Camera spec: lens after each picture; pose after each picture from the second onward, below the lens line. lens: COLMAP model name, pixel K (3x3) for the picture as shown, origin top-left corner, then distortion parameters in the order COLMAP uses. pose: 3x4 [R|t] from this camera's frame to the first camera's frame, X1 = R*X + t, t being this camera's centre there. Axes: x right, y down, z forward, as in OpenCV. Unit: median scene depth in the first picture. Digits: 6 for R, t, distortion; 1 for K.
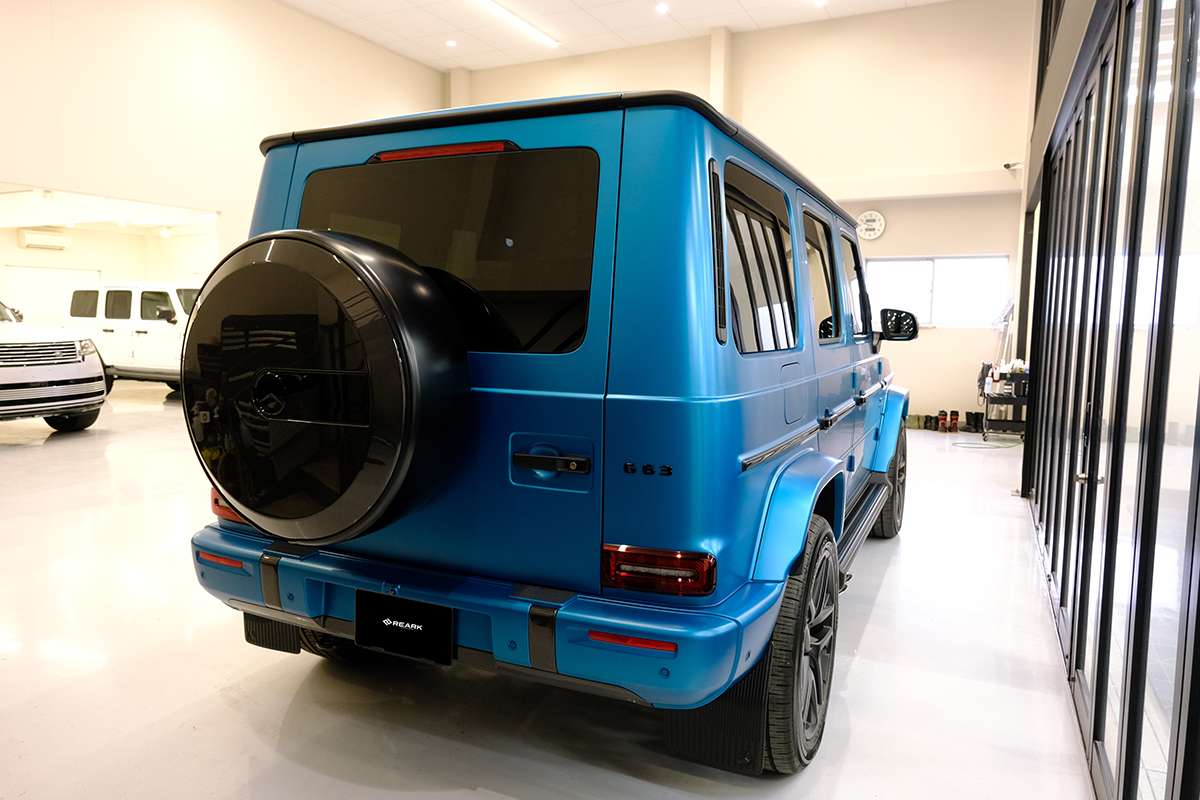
lens RADIAL K [[830.6, 0, 596.7], [0, 830.6, 398.6], [0, 0, 1]] dist [-0.002437, -0.000694]
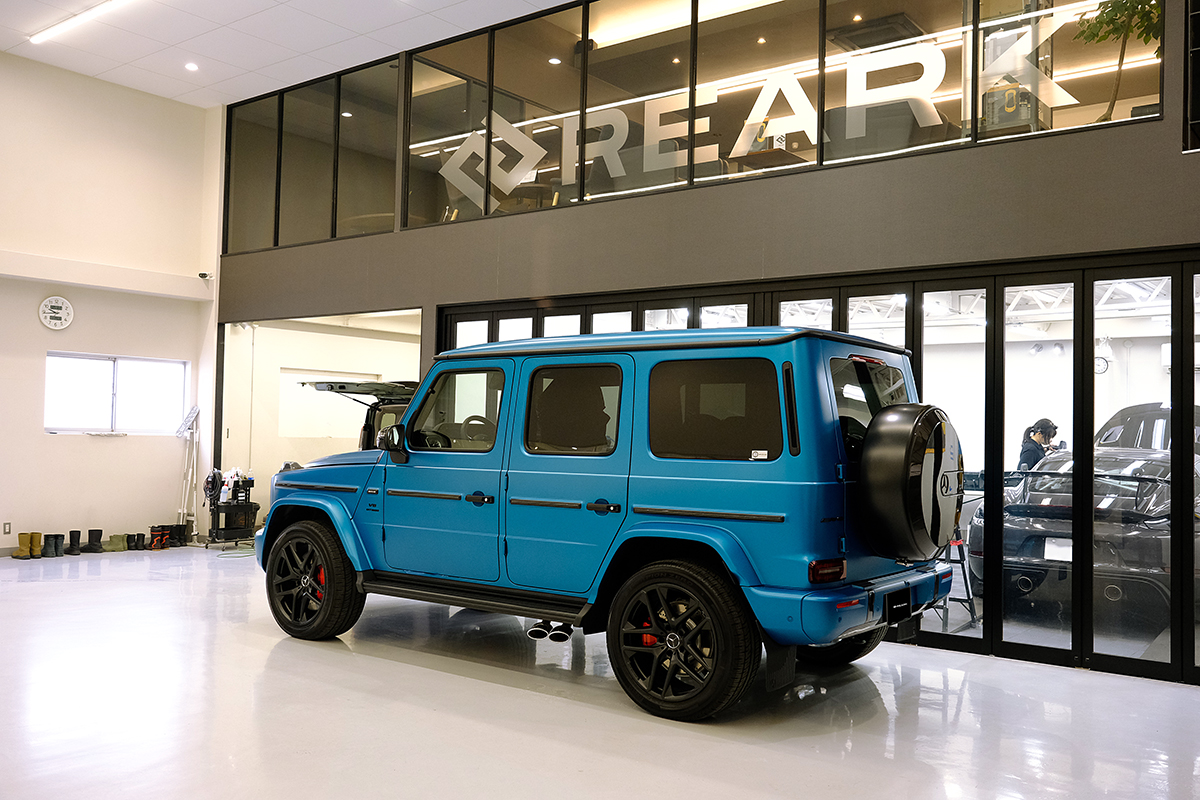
lens RADIAL K [[1035.7, 0, 597.3], [0, 1035.7, 400.0], [0, 0, 1]] dist [-0.008526, 0.006851]
pose [[0.202880, 0.028068, 0.978801, -0.576180], [0.073452, 0.996337, -0.043795, -0.036927], [-0.976445, 0.080780, 0.200075, 0.272091]]
